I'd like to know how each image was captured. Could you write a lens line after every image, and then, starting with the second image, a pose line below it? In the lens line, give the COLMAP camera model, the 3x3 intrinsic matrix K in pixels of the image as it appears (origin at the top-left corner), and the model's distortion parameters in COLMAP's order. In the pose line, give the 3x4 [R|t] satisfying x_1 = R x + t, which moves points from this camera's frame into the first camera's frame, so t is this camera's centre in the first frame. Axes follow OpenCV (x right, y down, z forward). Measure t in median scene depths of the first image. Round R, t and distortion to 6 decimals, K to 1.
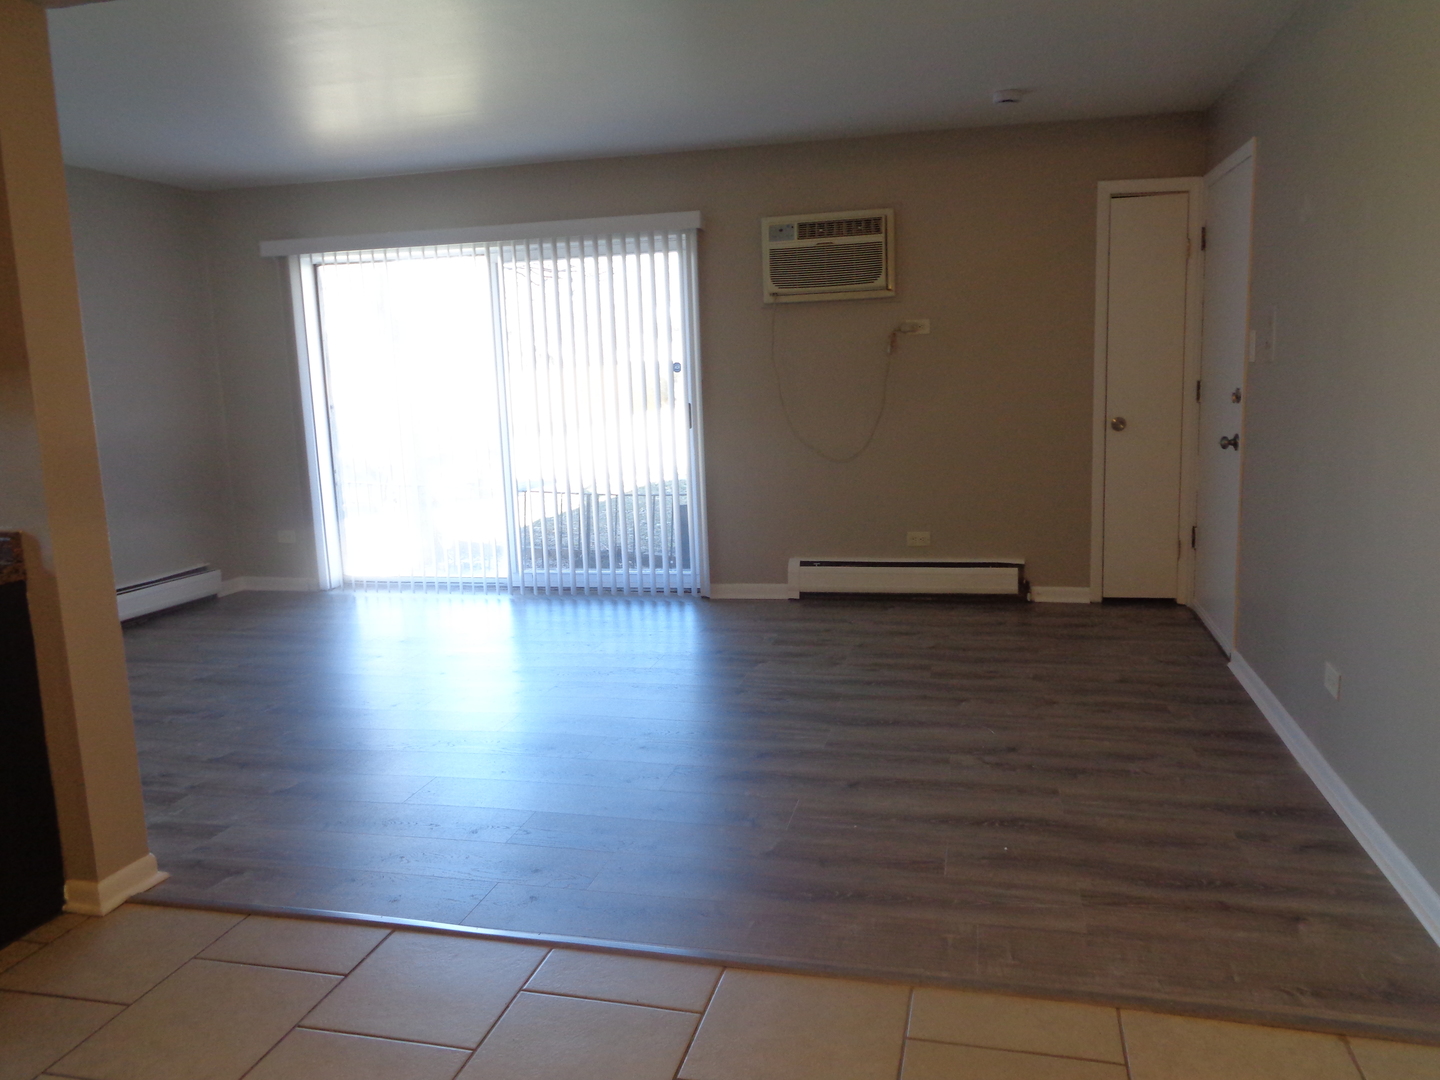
lens RADIAL K [[1085.4, 0, 711.7], [0, 1085.4, 536.1], [0, 0, 1]] dist [0.013517, -0.004479]
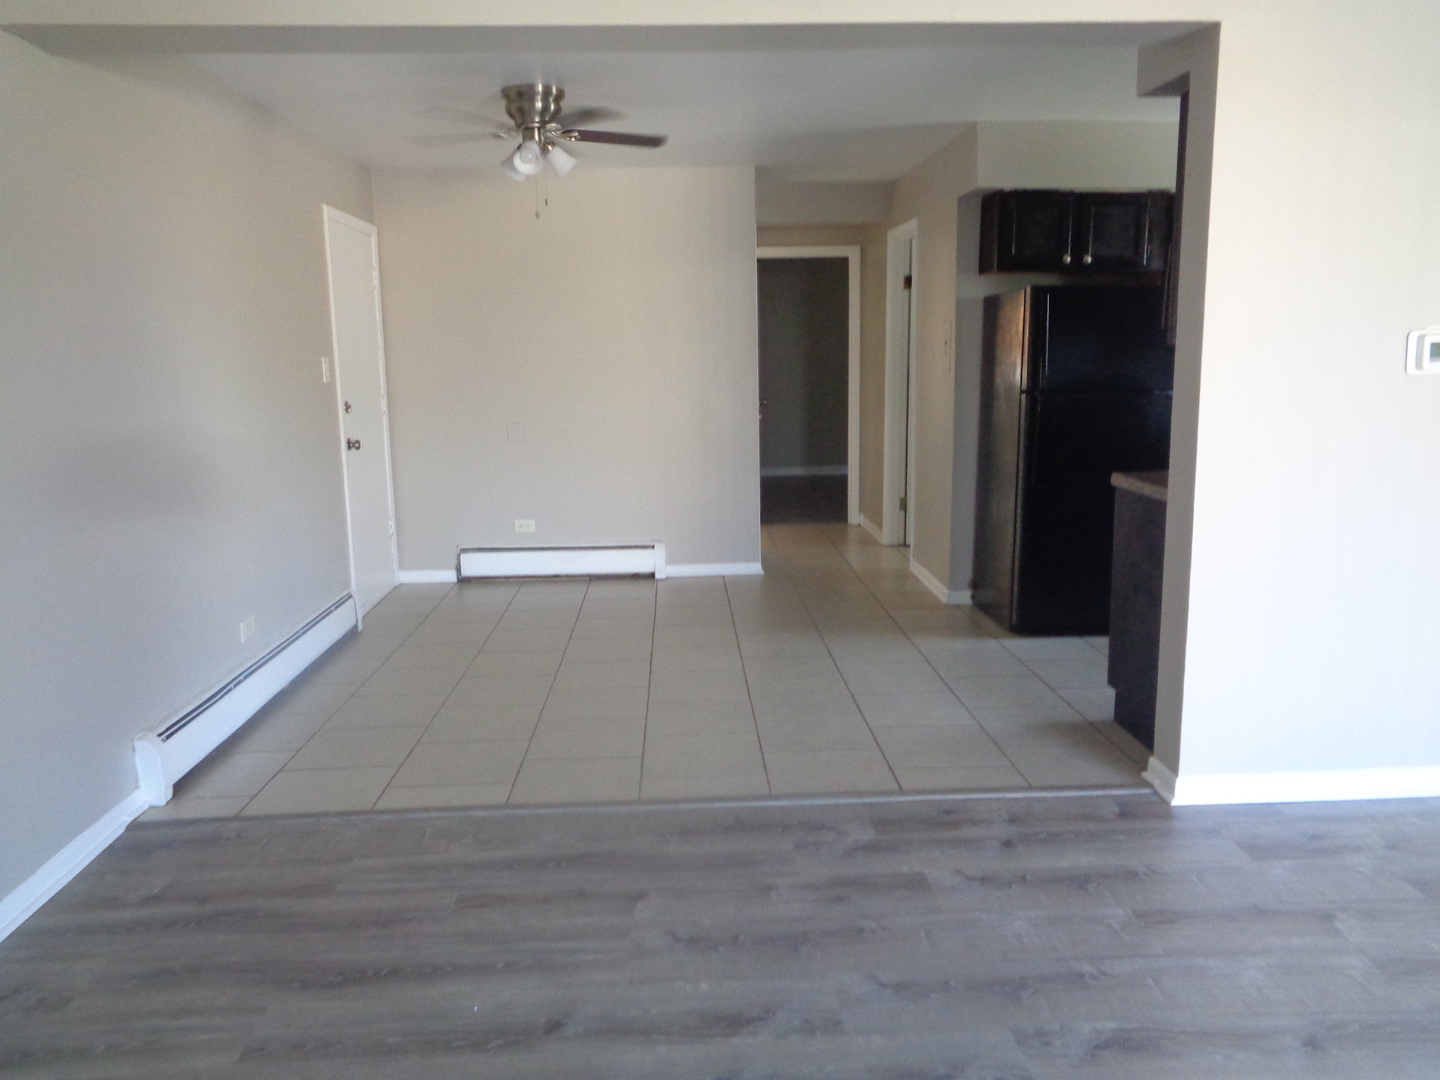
lens RADIAL K [[1085.4, 0, 713.8], [0, 1085.4, 539.5], [0, 0, 1]] dist [0.013517, -0.004479]
pose [[-0.955285, 0.102280, -0.277435, 0.143760], [0.005864, 0.944638, 0.328062, -0.199353], [0.295630, 0.311766, -0.902998, 1.153551]]
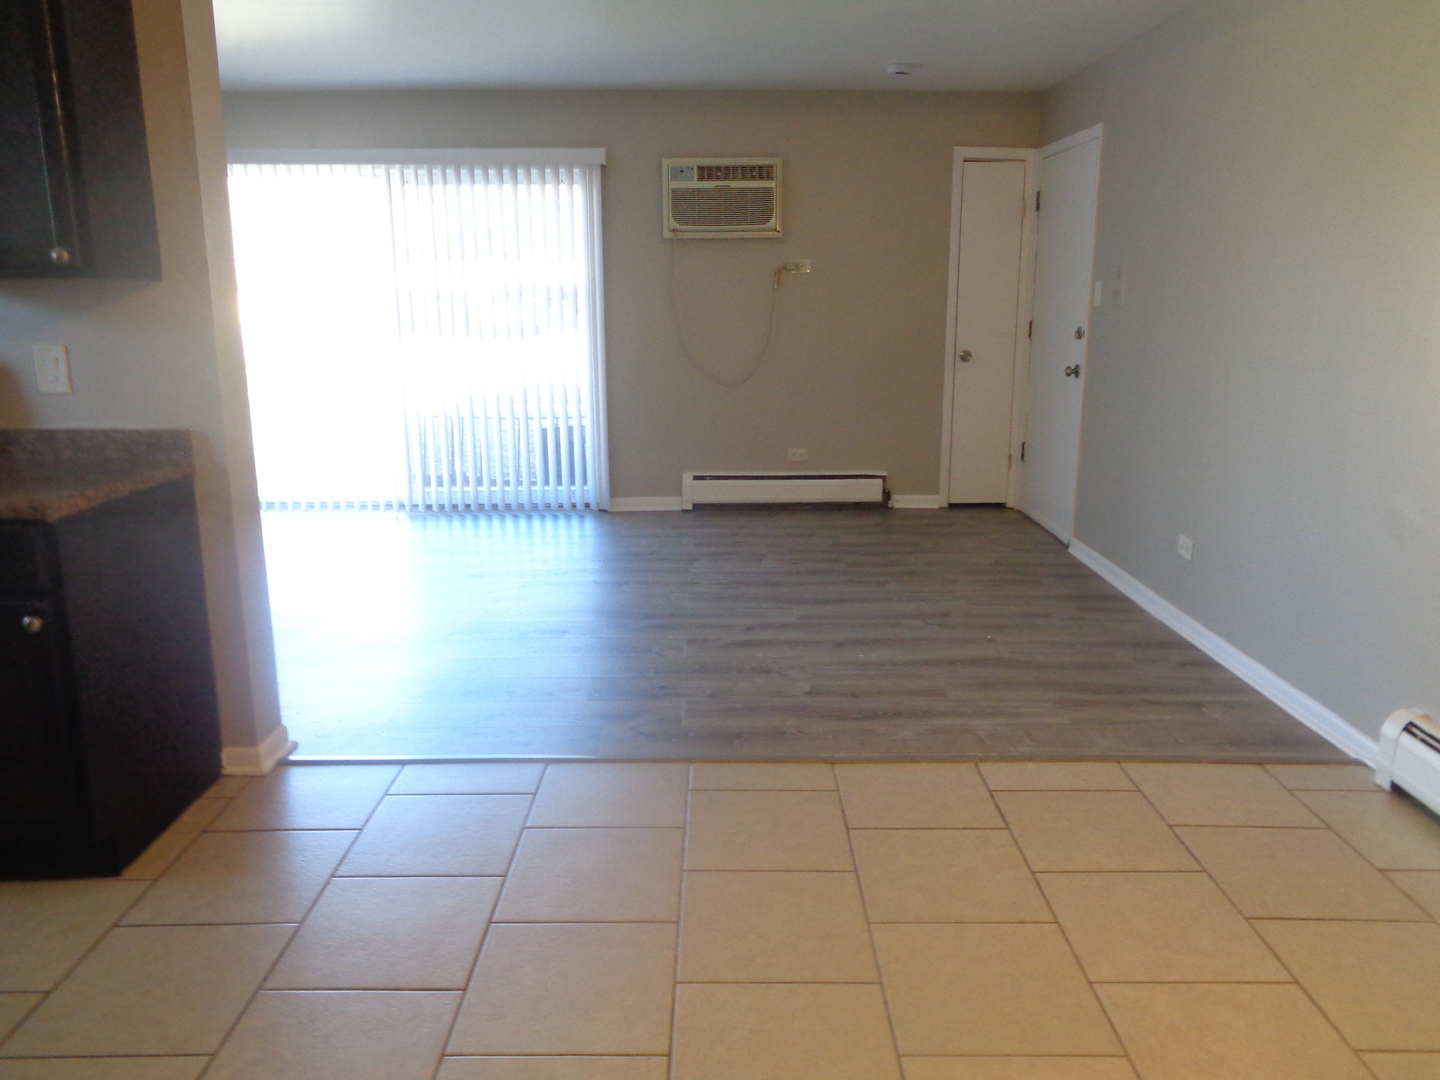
lens RADIAL K [[1085.4, 0, 710.1], [0, 1085.4, 540.1], [0, 0, 1]] dist [0.013517, -0.004479]
pose [[0.968441, -0.022602, 0.248217, -0.235835], [0.007049, 0.997965, 0.063368, 0.024518], [-0.249145, -0.059619, 0.966629, -0.106979]]
